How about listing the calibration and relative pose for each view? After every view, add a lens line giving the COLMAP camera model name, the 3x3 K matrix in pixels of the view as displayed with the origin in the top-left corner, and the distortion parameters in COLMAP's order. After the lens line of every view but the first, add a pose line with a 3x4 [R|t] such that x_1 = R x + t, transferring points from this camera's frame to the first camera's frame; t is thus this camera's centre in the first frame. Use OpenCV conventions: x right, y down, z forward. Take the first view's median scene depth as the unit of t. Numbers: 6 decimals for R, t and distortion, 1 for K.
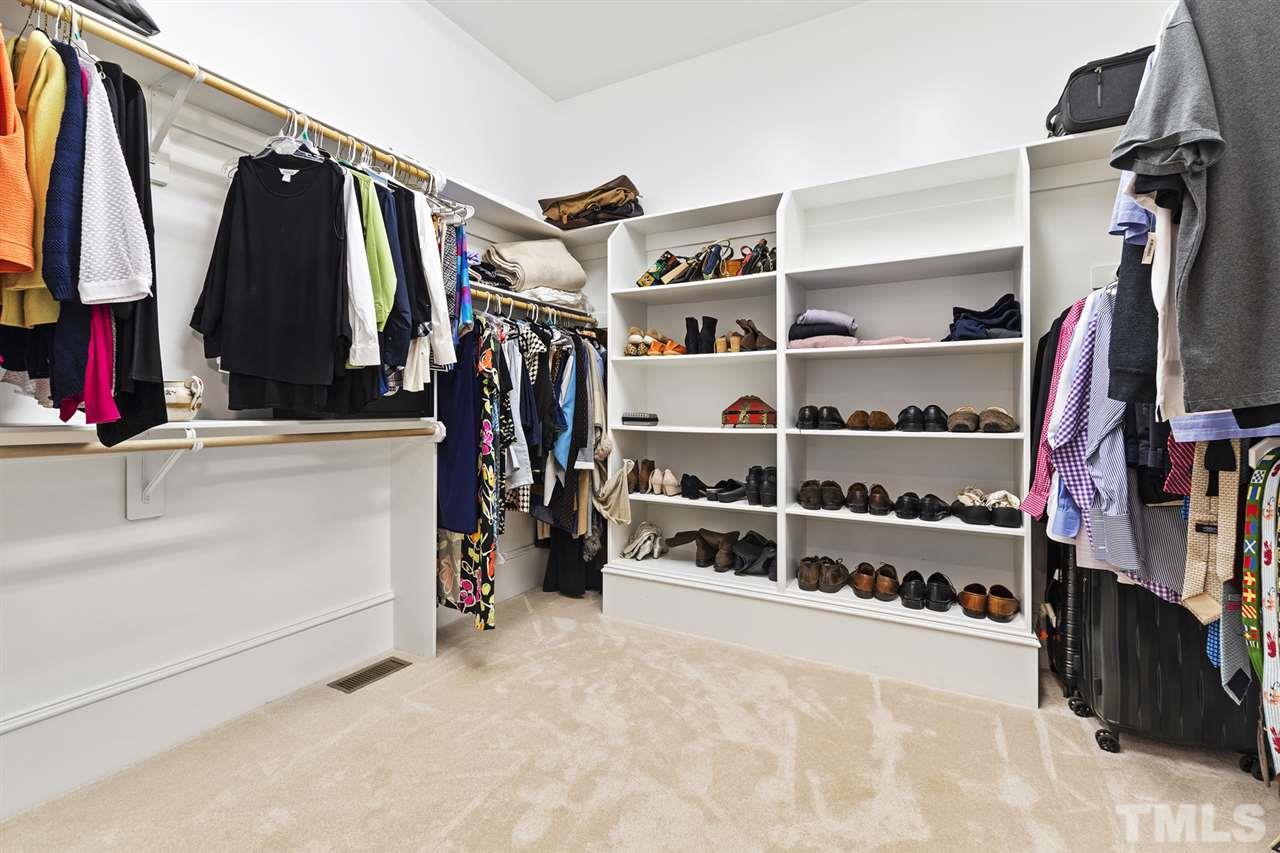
lens RADIAL K [[564.2, 0, 637.9], [0, 564.2, 405.8], [0, 0, 1]] dist [0.003495, -0.000349]
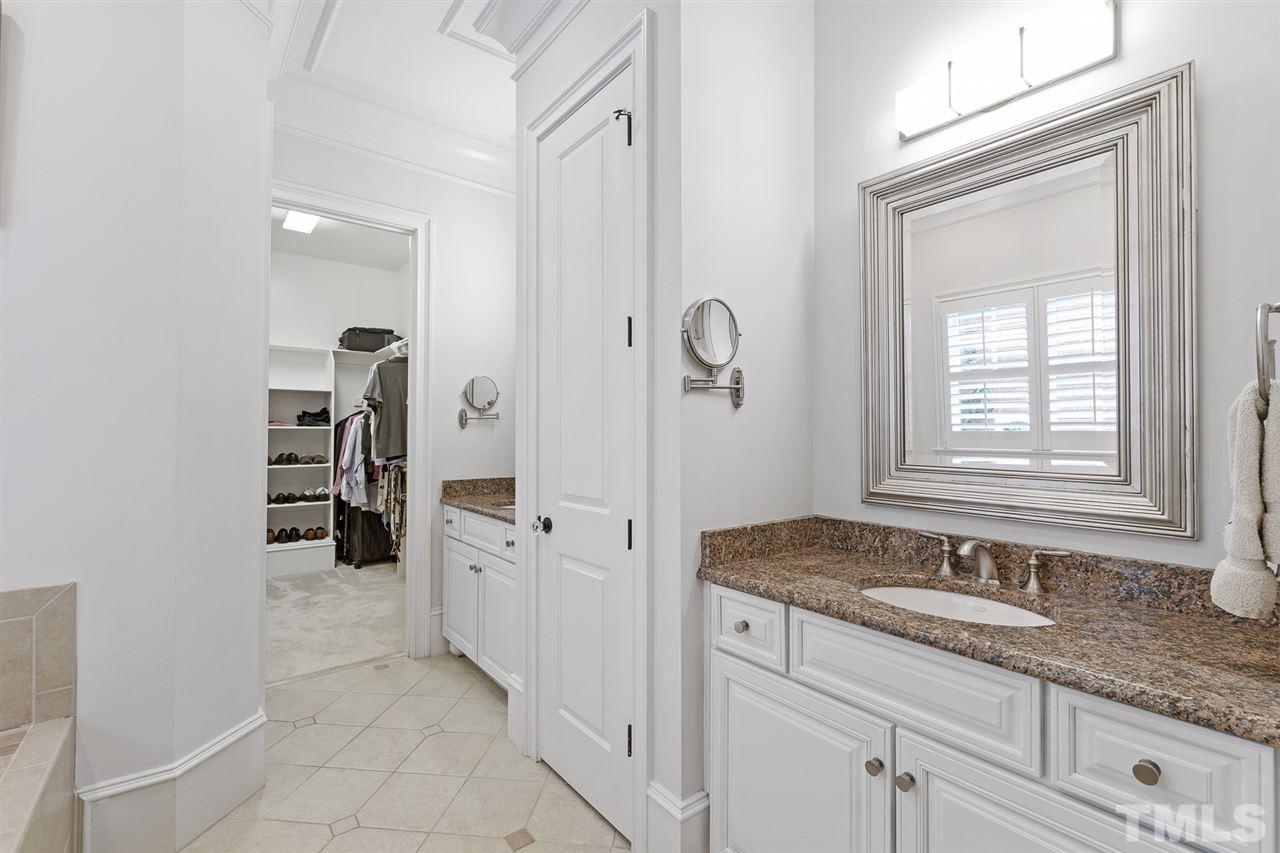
lens RADIAL K [[564.2, 0, 640.4], [0, 564.2, 424.4], [0, 0, 1]] dist [0.003495, -0.000349]
pose [[0.389990, 0.012791, 0.920730, -1.189892], [-0.007046, 0.999916, -0.010907, -0.117100], [-0.920792, -0.002234, 0.390047, -1.359244]]
